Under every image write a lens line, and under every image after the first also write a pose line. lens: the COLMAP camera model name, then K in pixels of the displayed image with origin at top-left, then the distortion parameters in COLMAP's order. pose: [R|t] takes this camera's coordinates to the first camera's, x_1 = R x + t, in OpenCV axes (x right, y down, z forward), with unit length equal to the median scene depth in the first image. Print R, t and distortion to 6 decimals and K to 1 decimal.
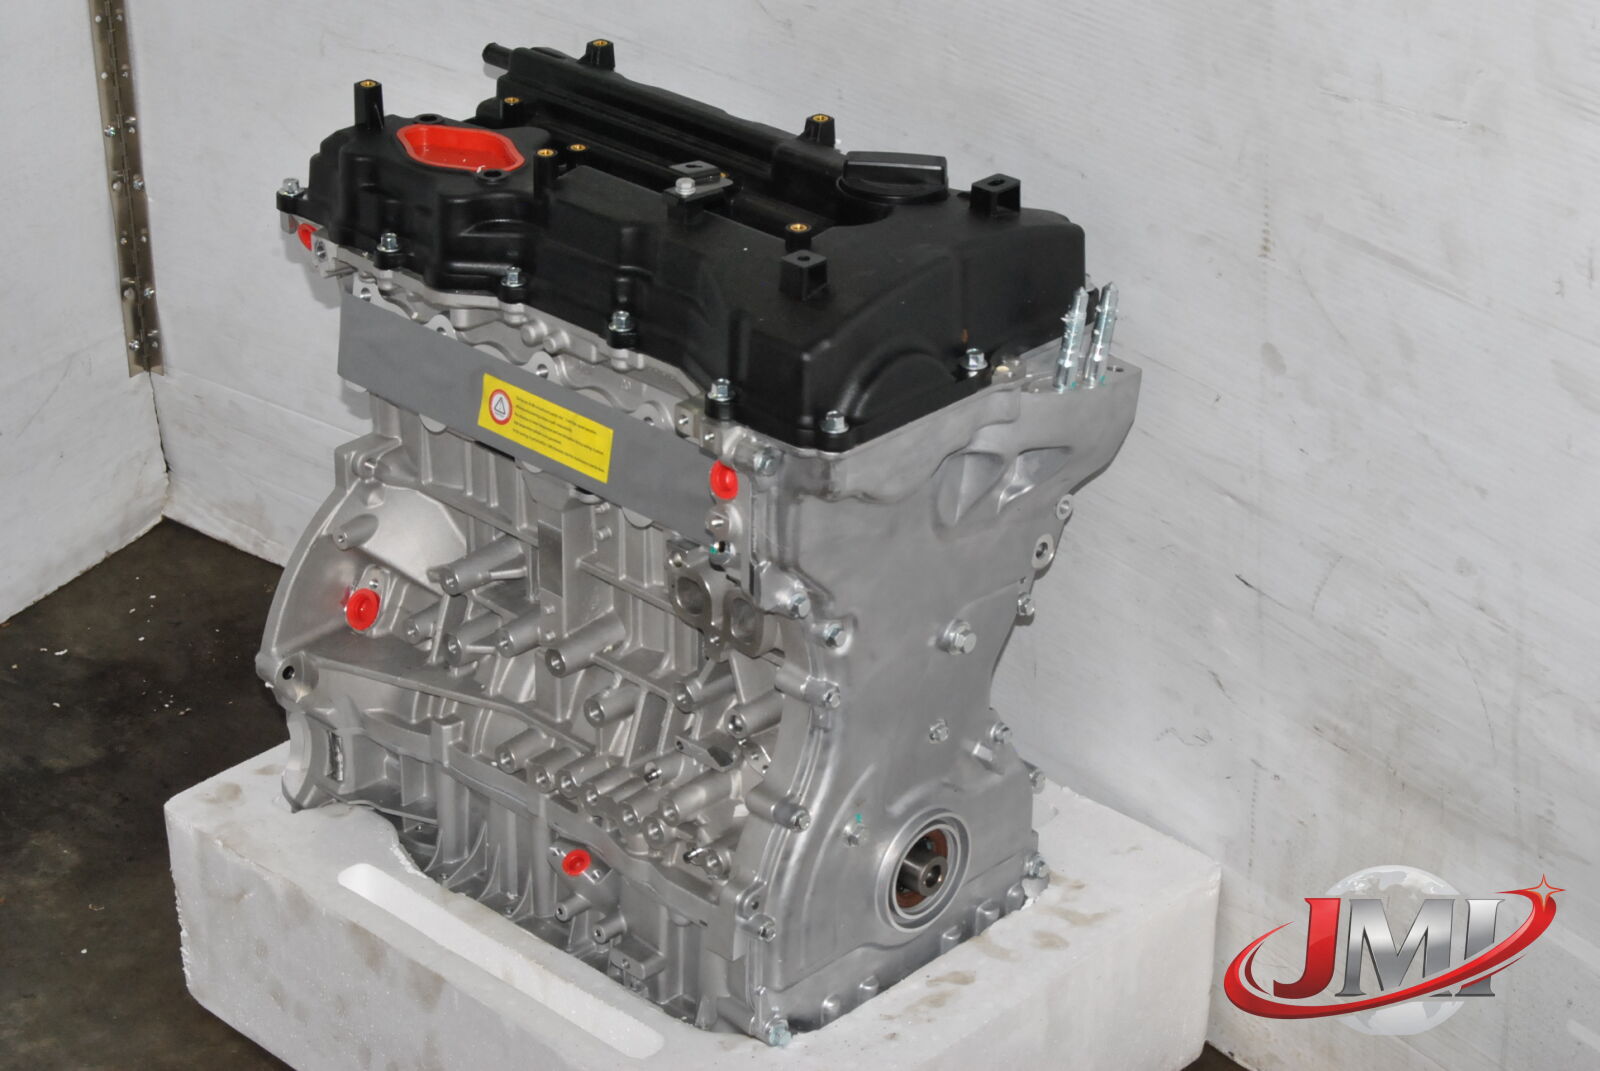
lens RADIAL K [[3365.1, 0, 777.5], [0, 3365.1, 530.1], [0, 0, 1]] dist [0.006180, -0.152332]
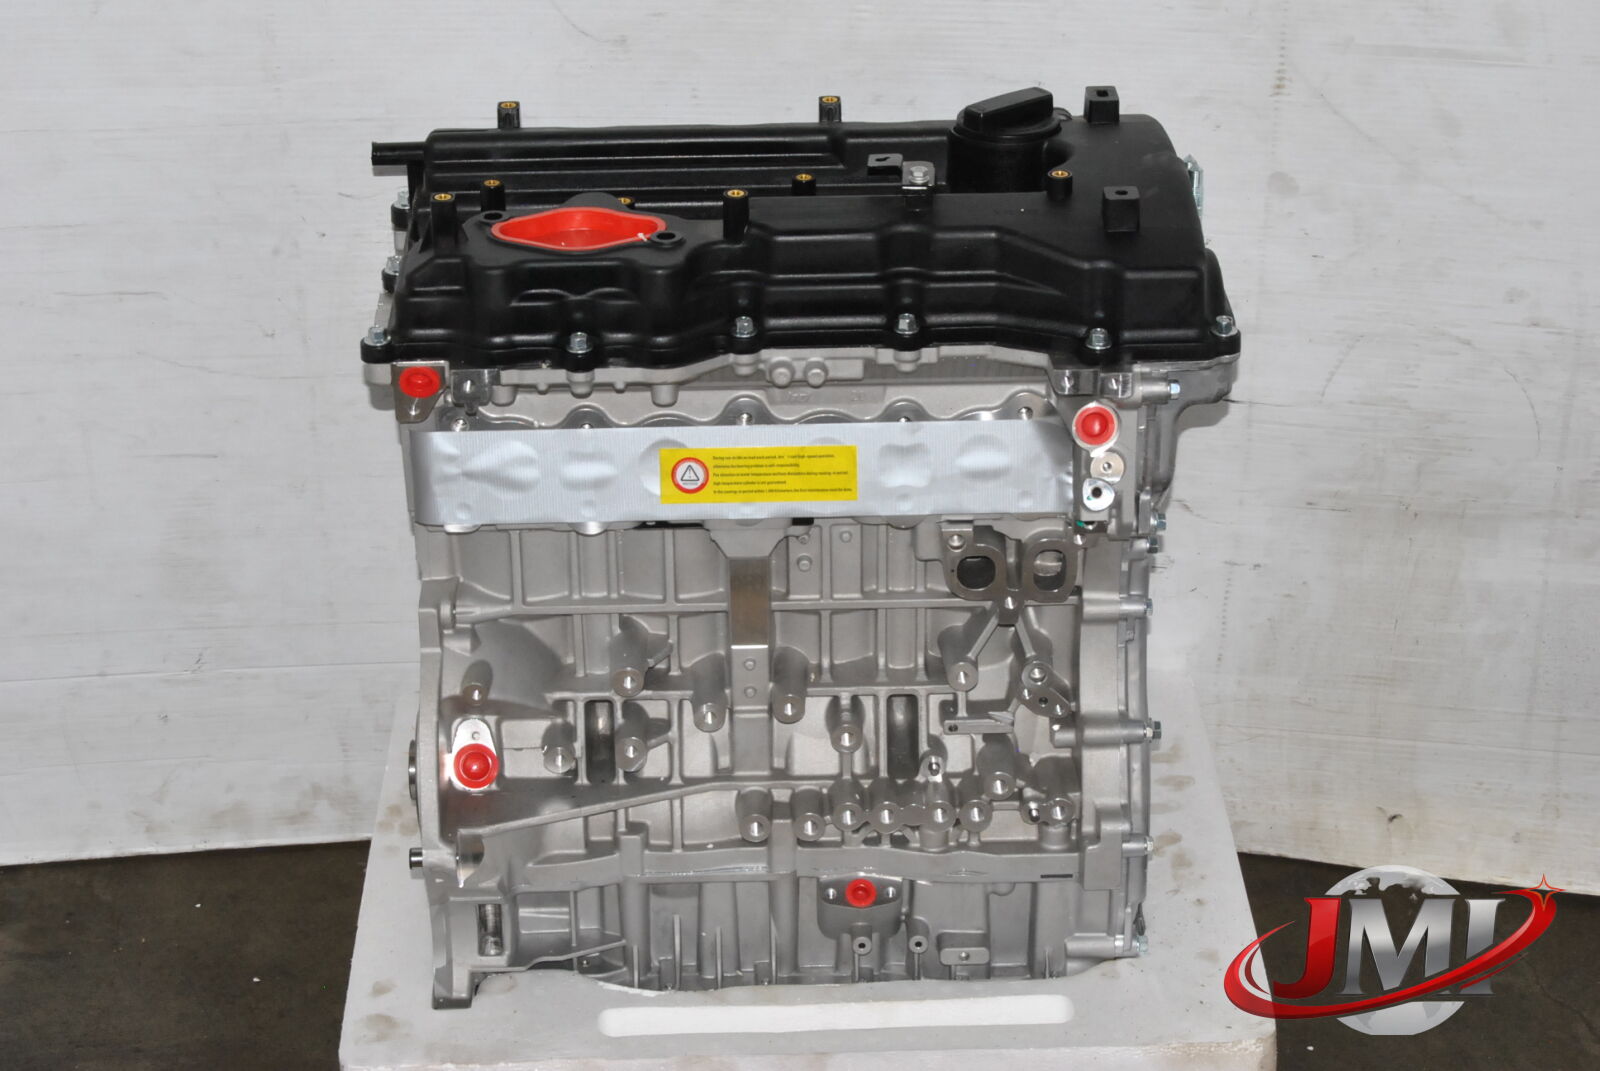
lens RADIAL K [[3313.0, 0, 800.0], [0, 3313.0, 535.5], [0, 0, 1]] dist [-0.016620, 0.205274]
pose [[0.696391, -0.340841, 0.631559, -0.697913], [0.338720, 0.931938, 0.129460, -0.139319], [-0.632700, 0.123767, 0.764443, 0.281601]]
